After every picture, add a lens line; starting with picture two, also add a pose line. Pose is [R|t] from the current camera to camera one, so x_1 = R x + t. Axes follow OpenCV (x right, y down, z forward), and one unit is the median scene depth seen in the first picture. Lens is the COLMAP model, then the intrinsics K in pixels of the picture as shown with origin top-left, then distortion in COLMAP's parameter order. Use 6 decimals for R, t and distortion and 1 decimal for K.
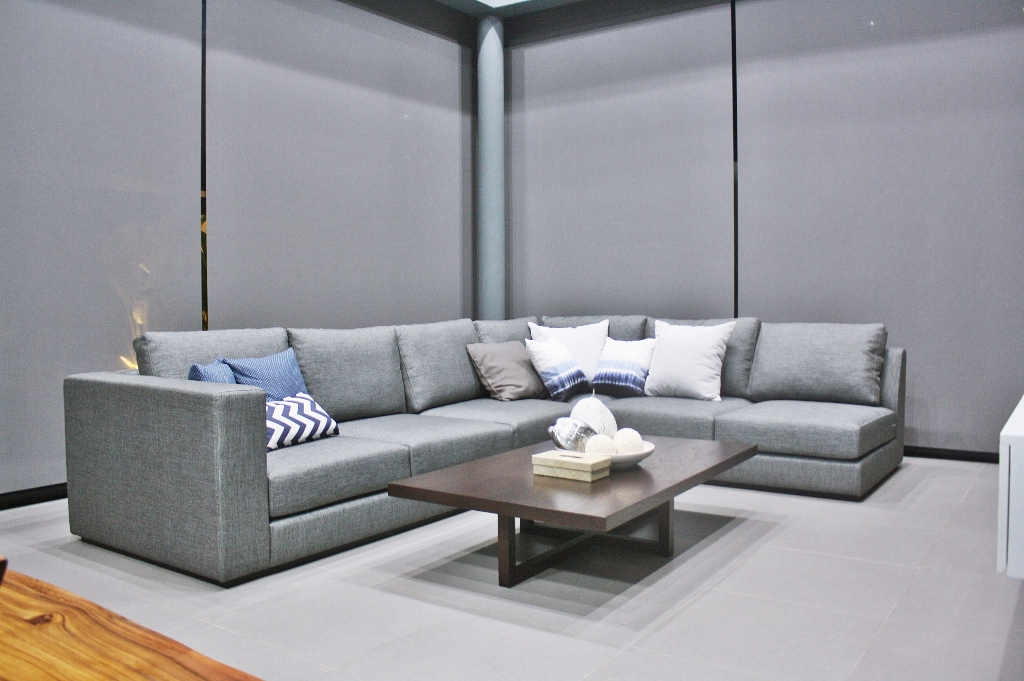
lens RADIAL K [[833.4, 0, 512.0], [0, 833.4, 340.5], [0, 0, 1]] dist [-0.007500, -0.000697]
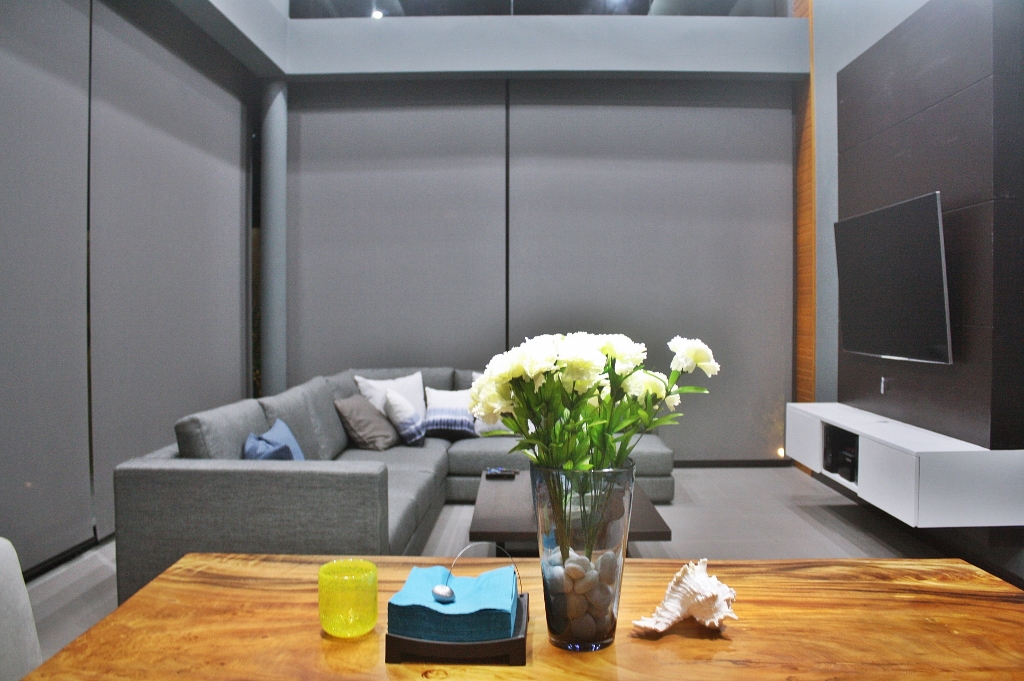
lens RADIAL K [[833.4, 0, 512.0], [0, 833.4, 340.5], [0, 0, 1]] dist [-0.007500, -0.000697]
pose [[0.826749, -0.004808, 0.562551, -0.475508], [0.015658, 0.999773, -0.014466, -0.054851], [-0.562353, 0.020768, 0.826636, -0.026760]]
